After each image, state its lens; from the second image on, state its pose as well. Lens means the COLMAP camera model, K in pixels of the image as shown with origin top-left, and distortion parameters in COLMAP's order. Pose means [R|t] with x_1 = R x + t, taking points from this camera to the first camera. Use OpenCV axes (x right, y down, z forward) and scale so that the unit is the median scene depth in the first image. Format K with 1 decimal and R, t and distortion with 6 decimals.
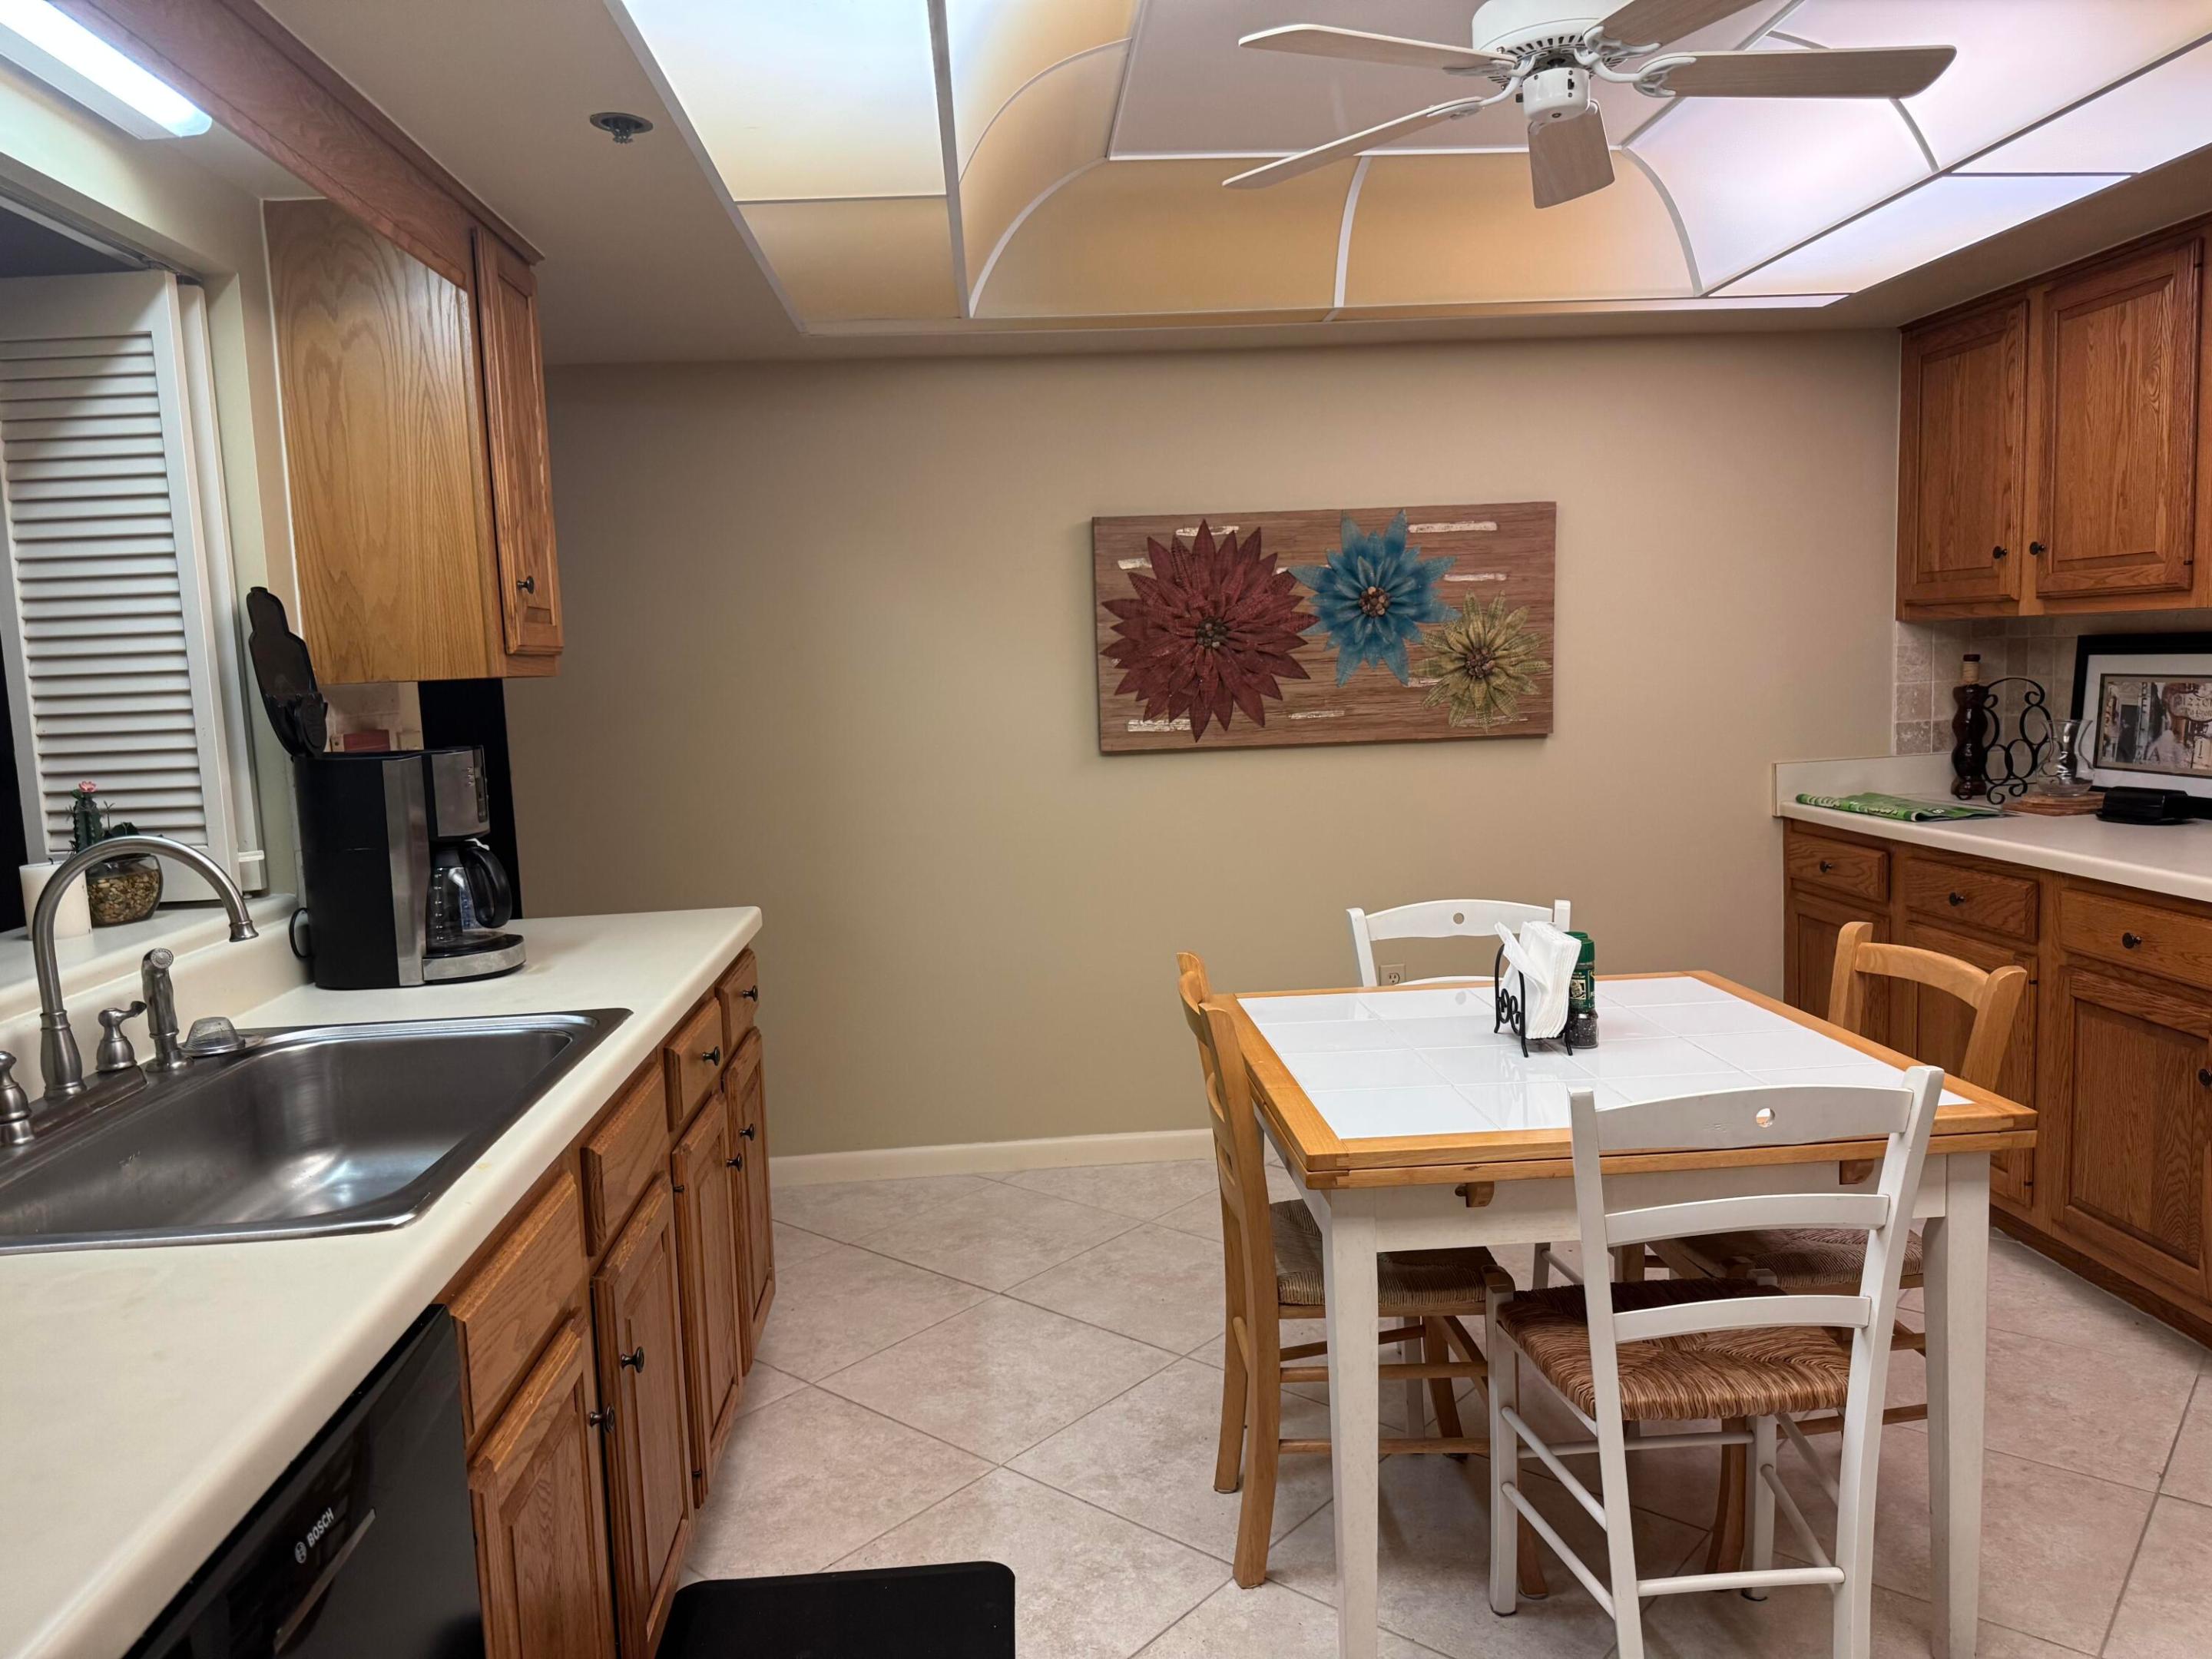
lens RADIAL K [[1553.2, 0, 1106.1], [0, 1553.2, 832.9], [0, 0, 1]] dist [0.013067, -0.012774]
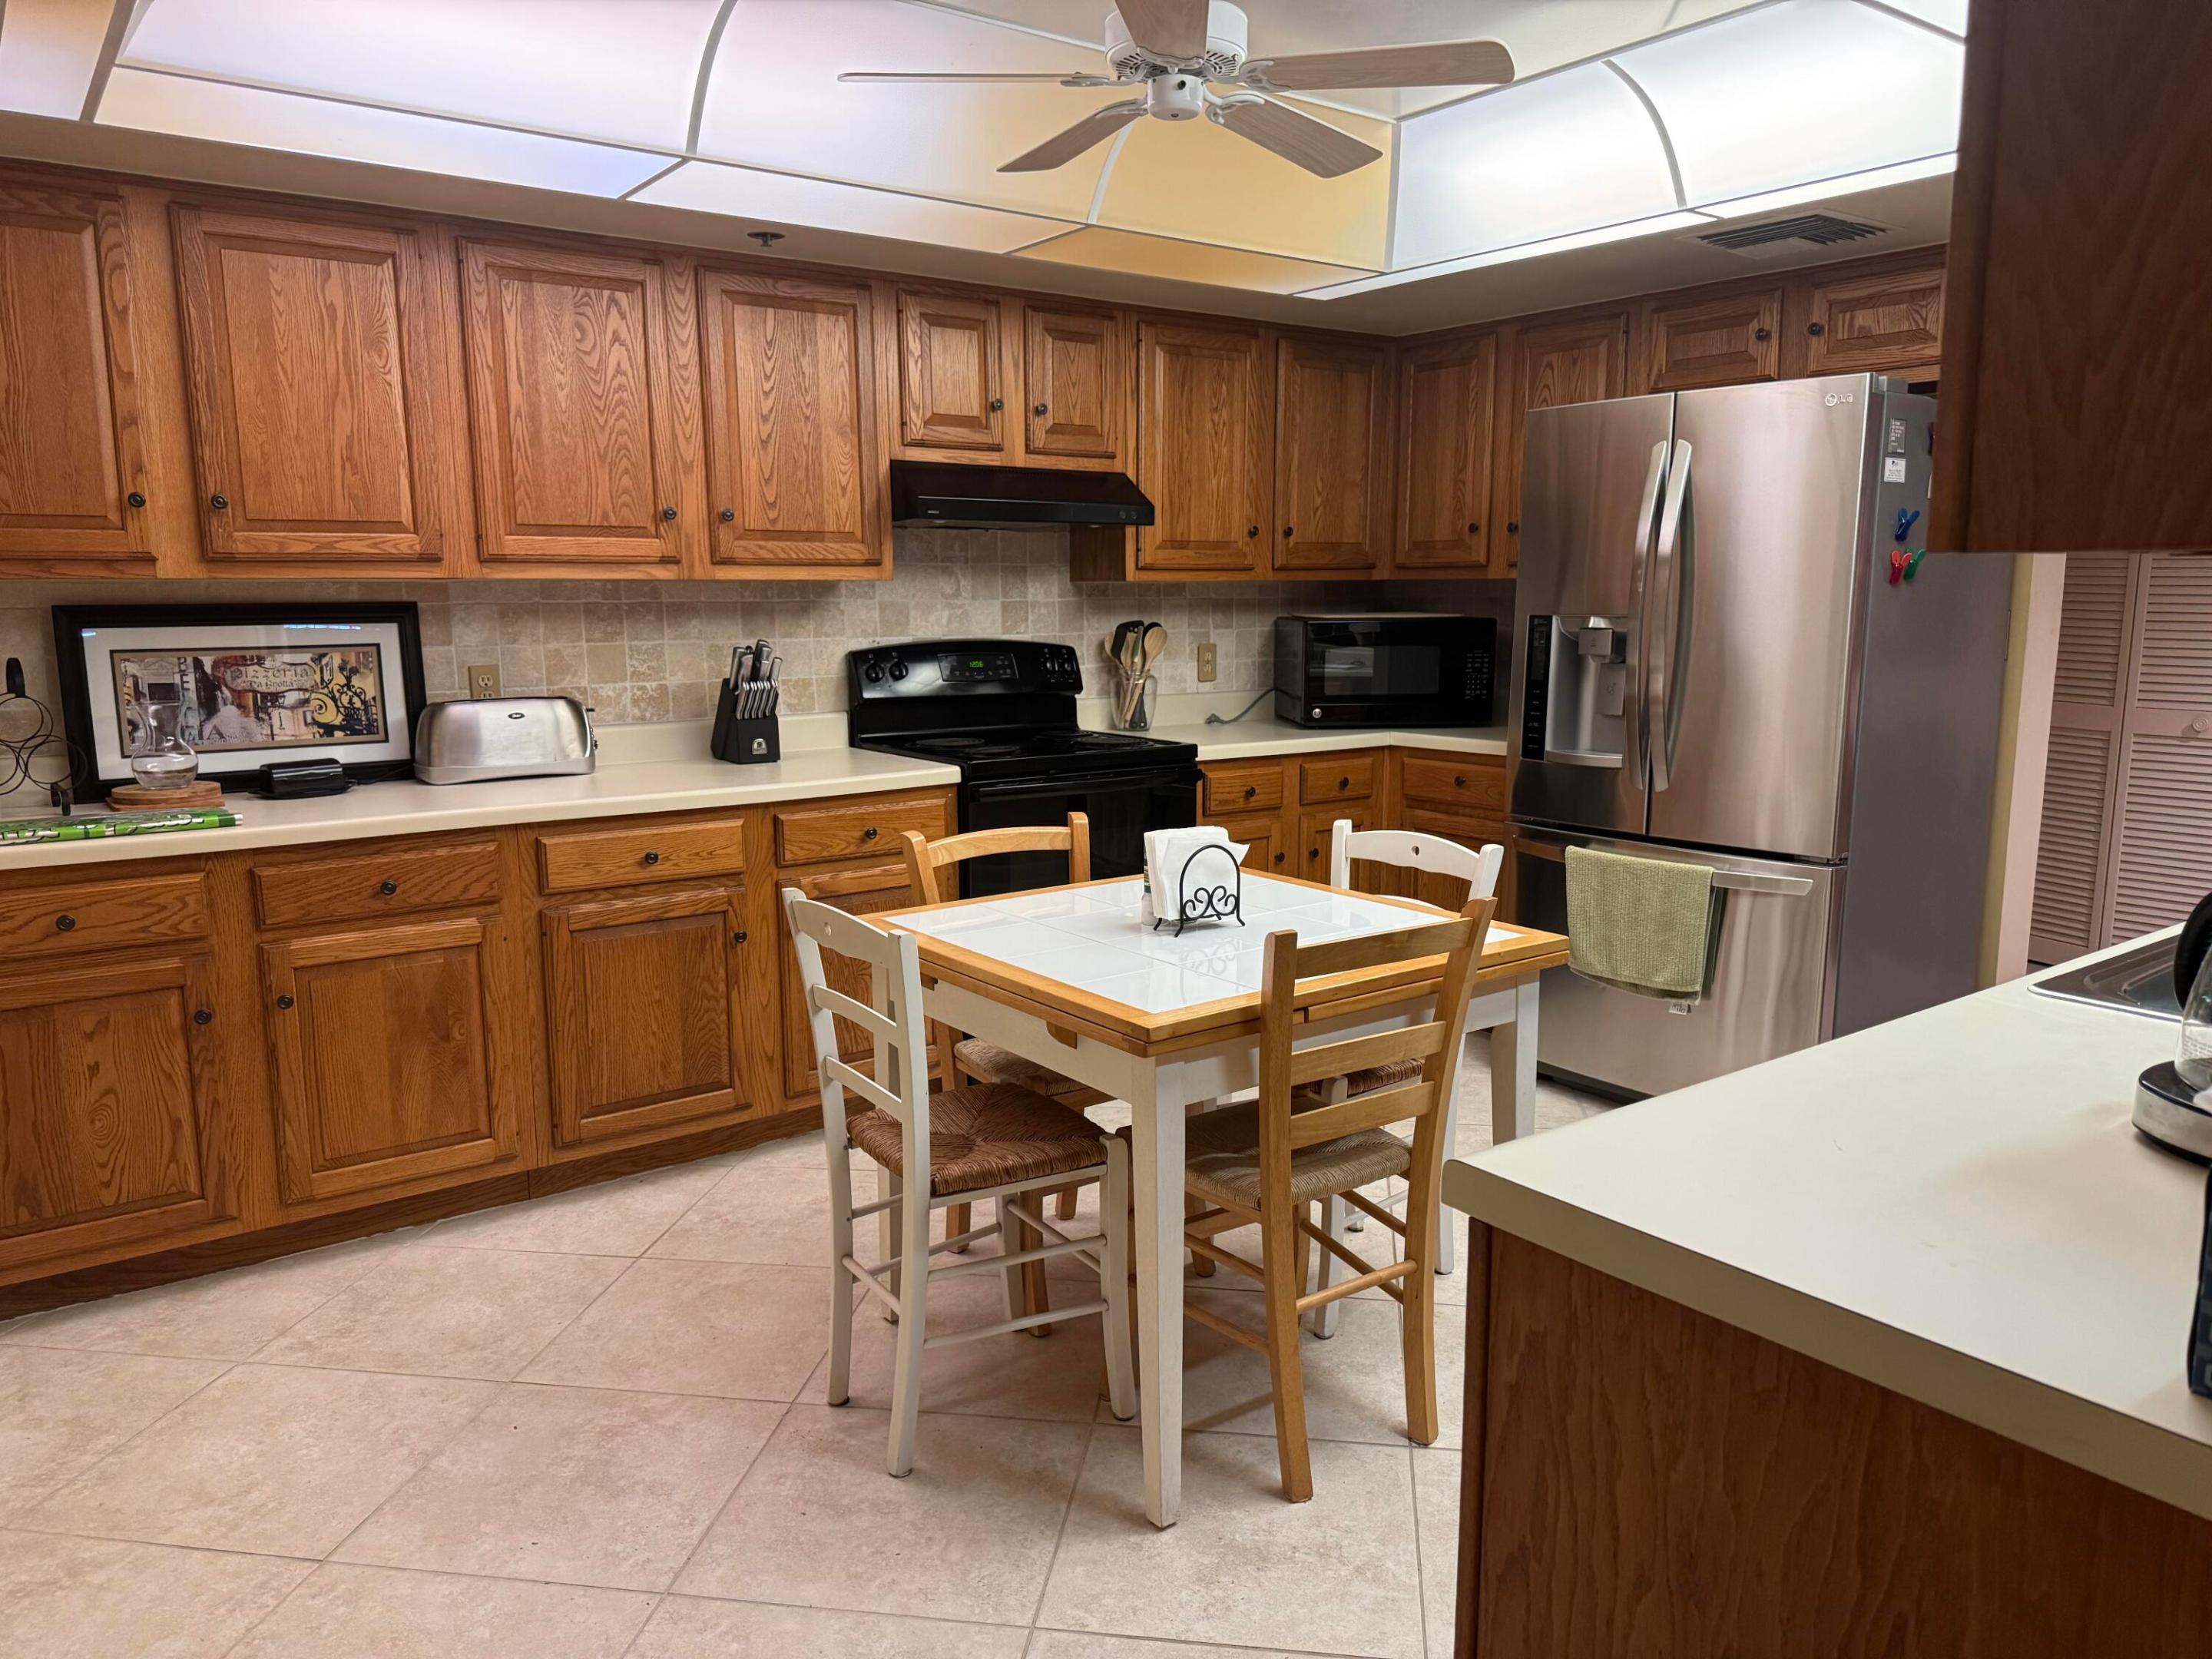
lens RADIAL K [[1553.2, 0, 1112.9], [0, 1553.2, 843.4], [0, 0, 1]] dist [0.013067, -0.012774]
pose [[-0.544568, -0.092639, 0.833585, -0.429510], [0.119735, 0.975114, 0.186589, -0.098814], [-0.830126, 0.201420, -0.519924, 1.084226]]
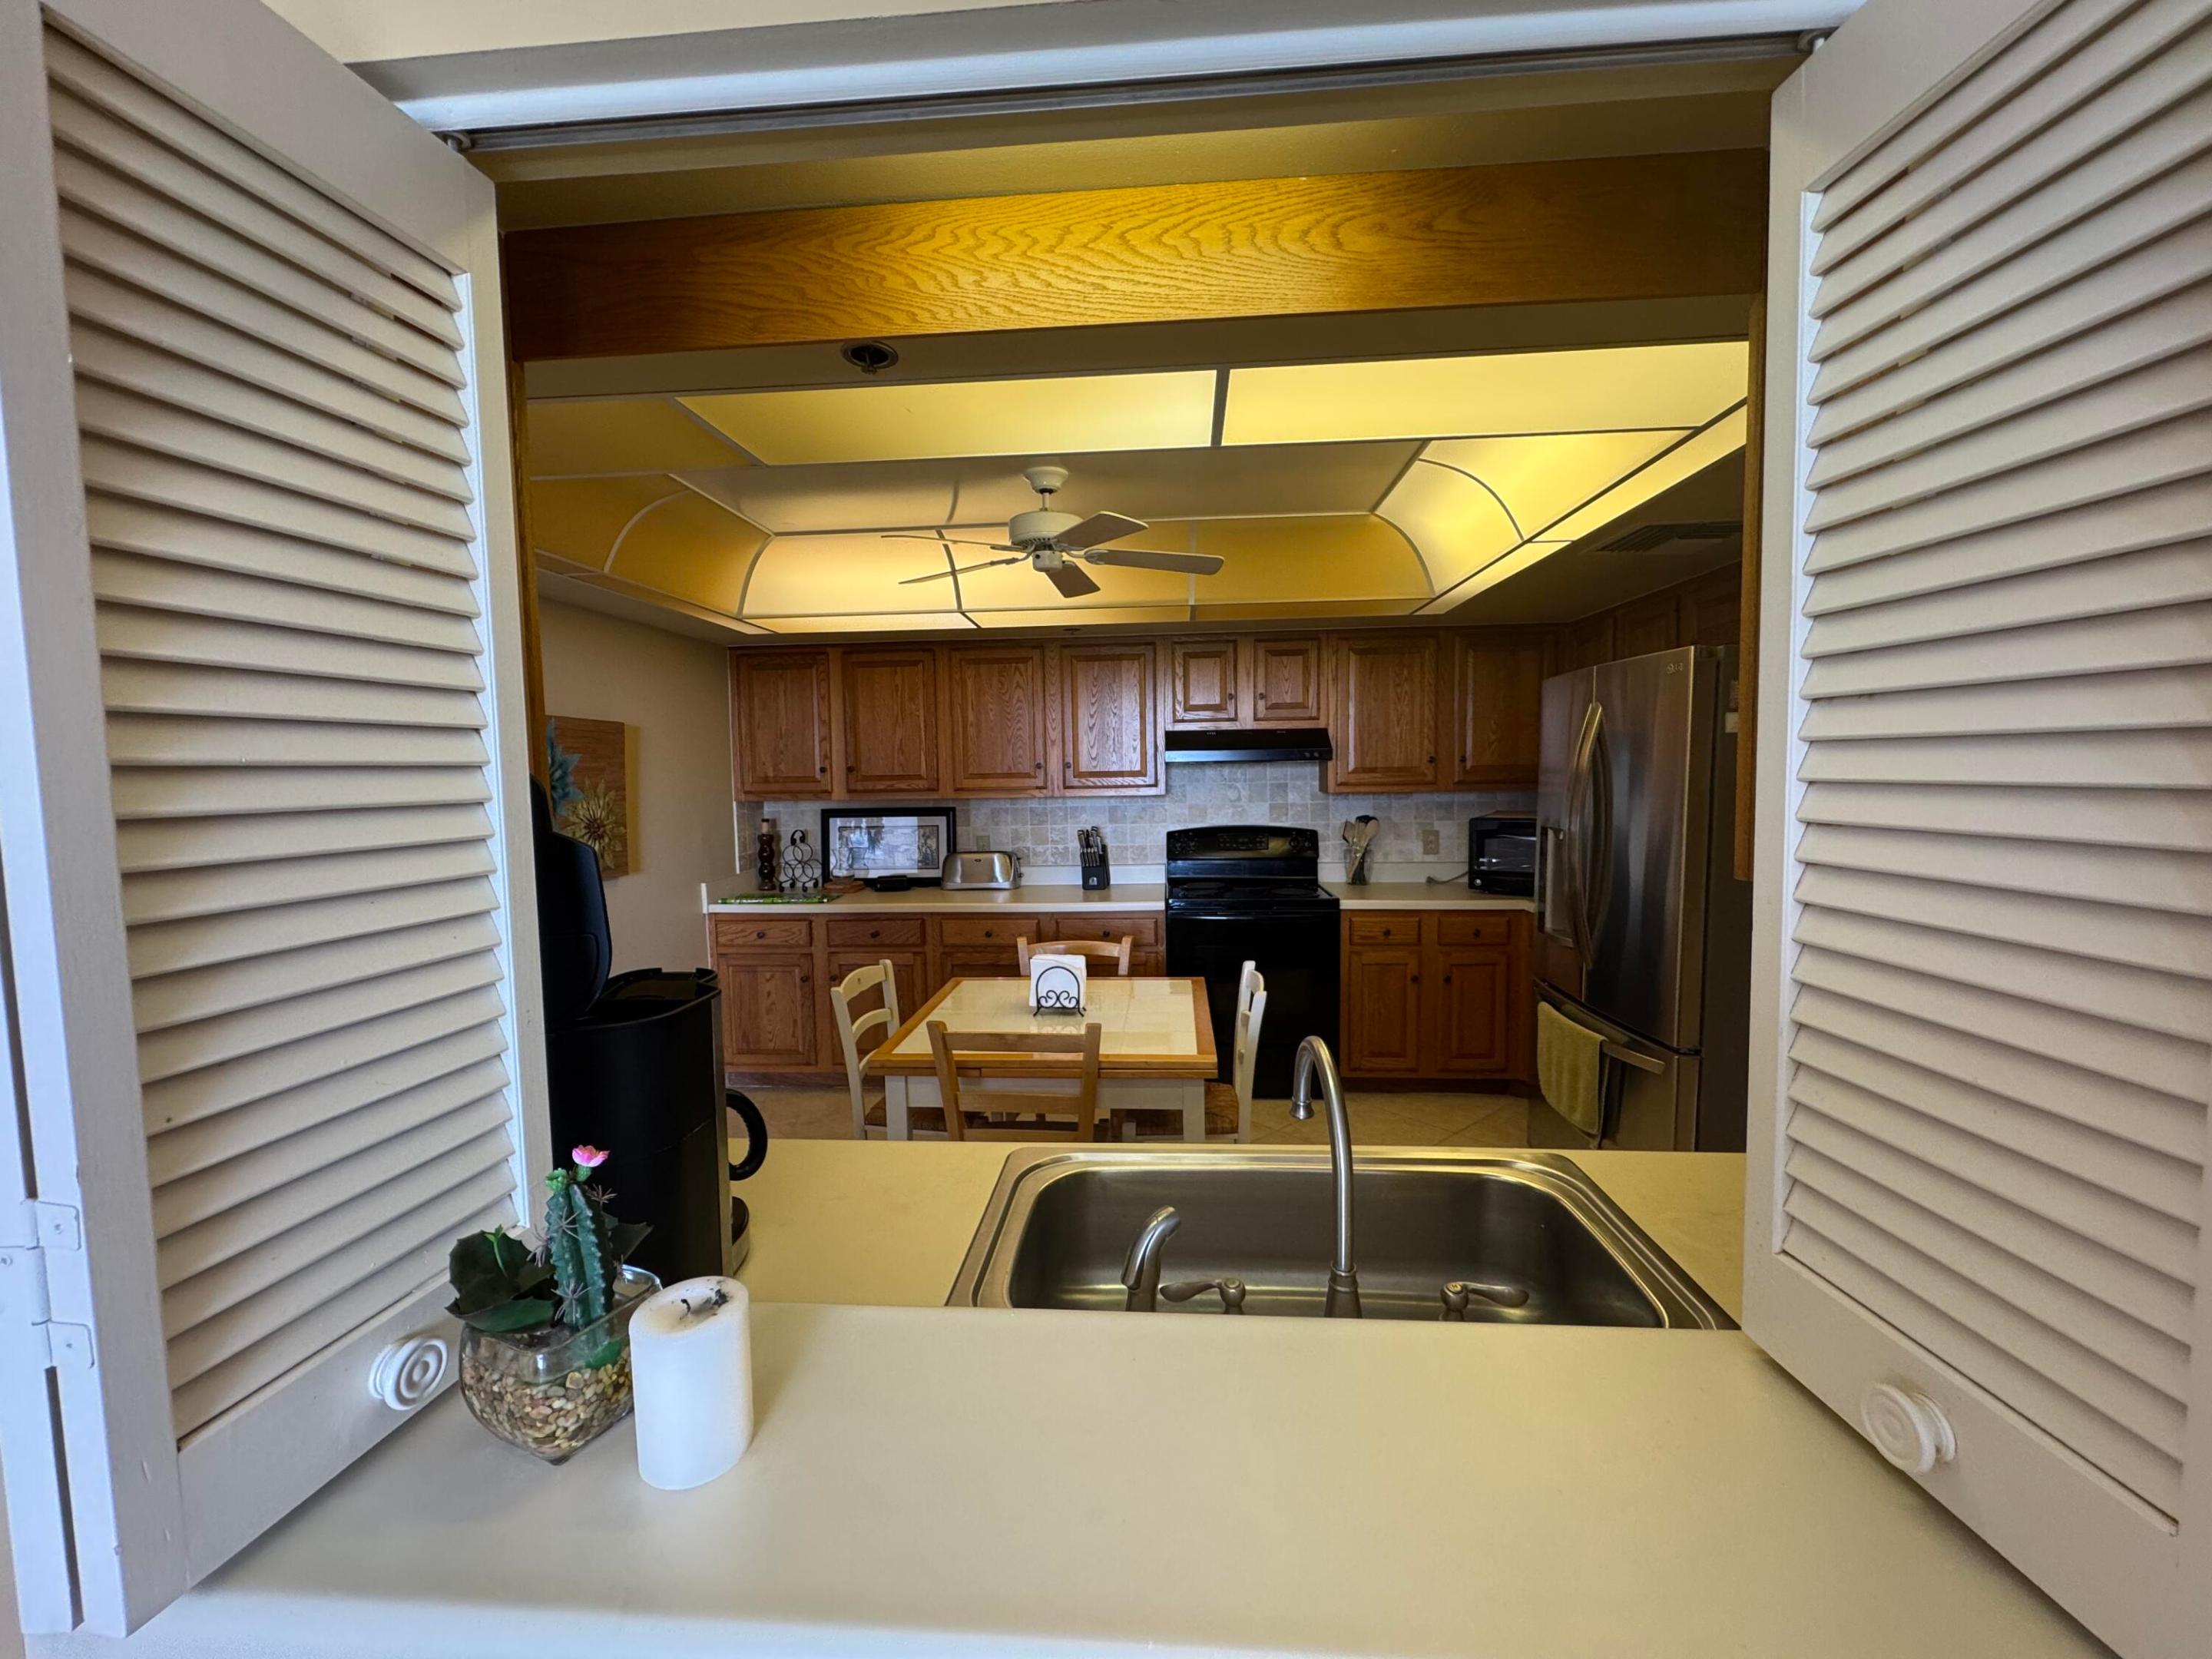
lens RADIAL K [[881.6, 0, 1106.3], [0, 881.6, 824.8], [0, 0, 1]] dist [-0.003731, 0.000619]
pose [[0.145262, -0.022815, 0.989130, -0.559457], [0.122372, 0.992472, 0.004920, -0.069999], [-0.981796, 0.120327, 0.146960, 0.488303]]
